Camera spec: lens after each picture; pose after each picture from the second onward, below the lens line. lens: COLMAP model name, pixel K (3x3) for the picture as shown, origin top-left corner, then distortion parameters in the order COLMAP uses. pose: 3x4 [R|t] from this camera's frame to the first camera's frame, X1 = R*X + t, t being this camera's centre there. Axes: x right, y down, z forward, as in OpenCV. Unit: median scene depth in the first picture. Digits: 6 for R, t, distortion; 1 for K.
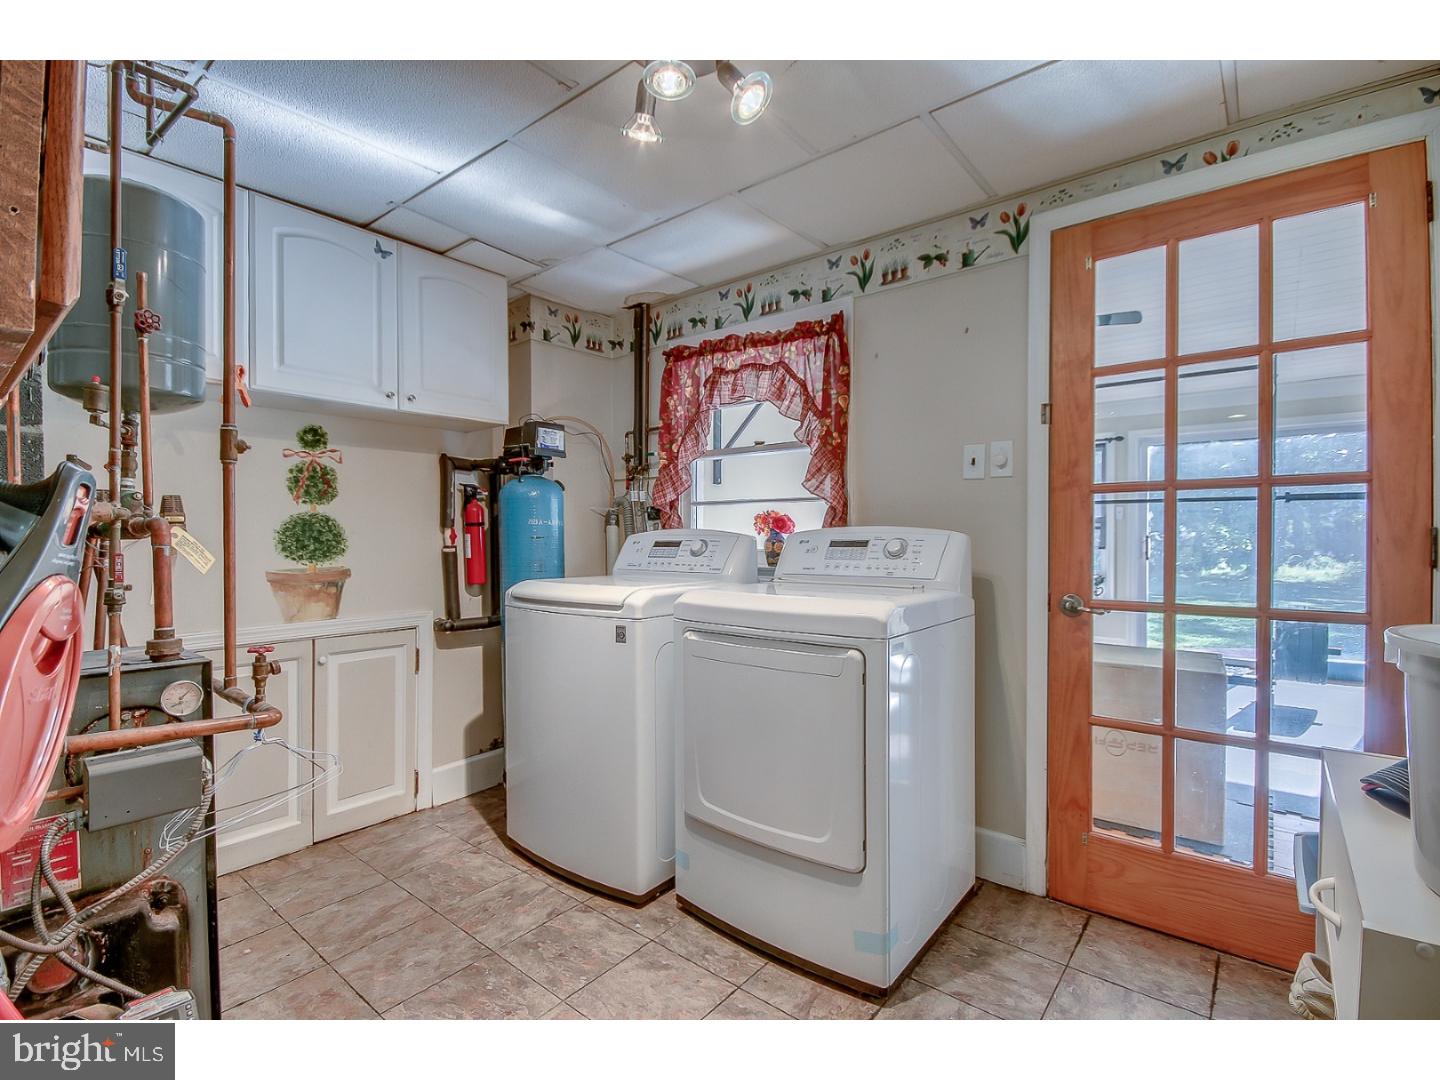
lens RADIAL K [[672.2, 0, 718.5], [0, 672.2, 530.5], [0, 0, 1]] dist [-0.002079, -0.000198]
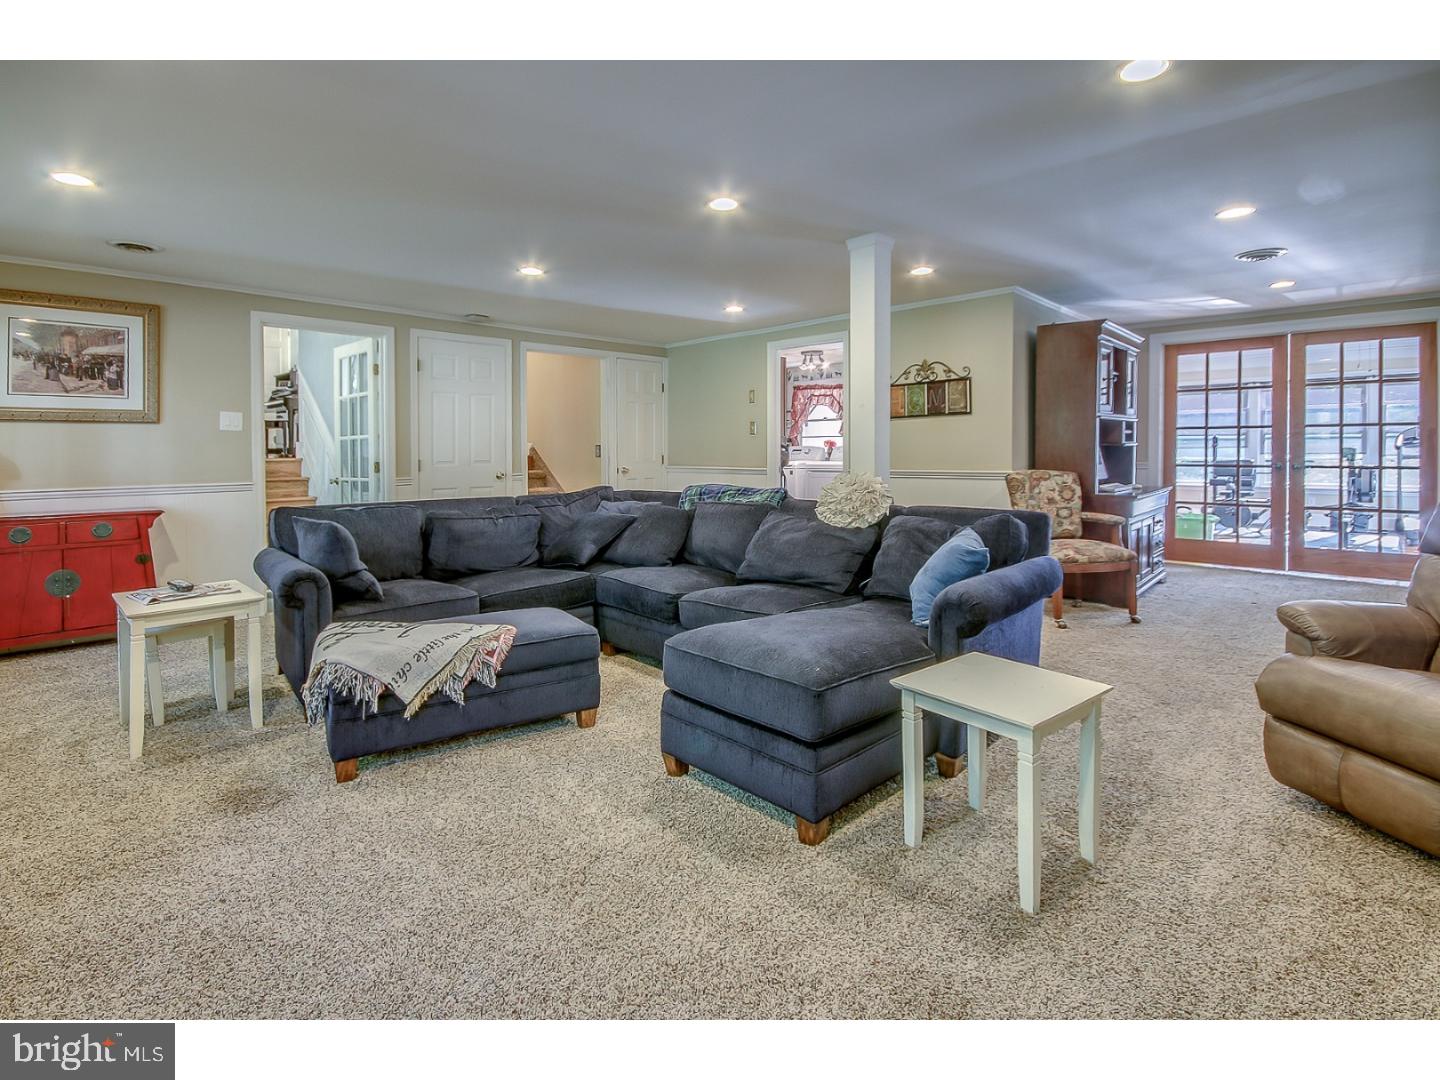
lens RADIAL K [[672.2, 0, 718.5], [0, 672.2, 530.5], [0, 0, 1]] dist [-0.002079, -0.000198]
pose [[0.997048, -0.009009, -0.076252, -0.206281], [0.018201, 0.992519, 0.120725, 0.004360], [0.074594, -0.121757, 0.989753, -2.260988]]
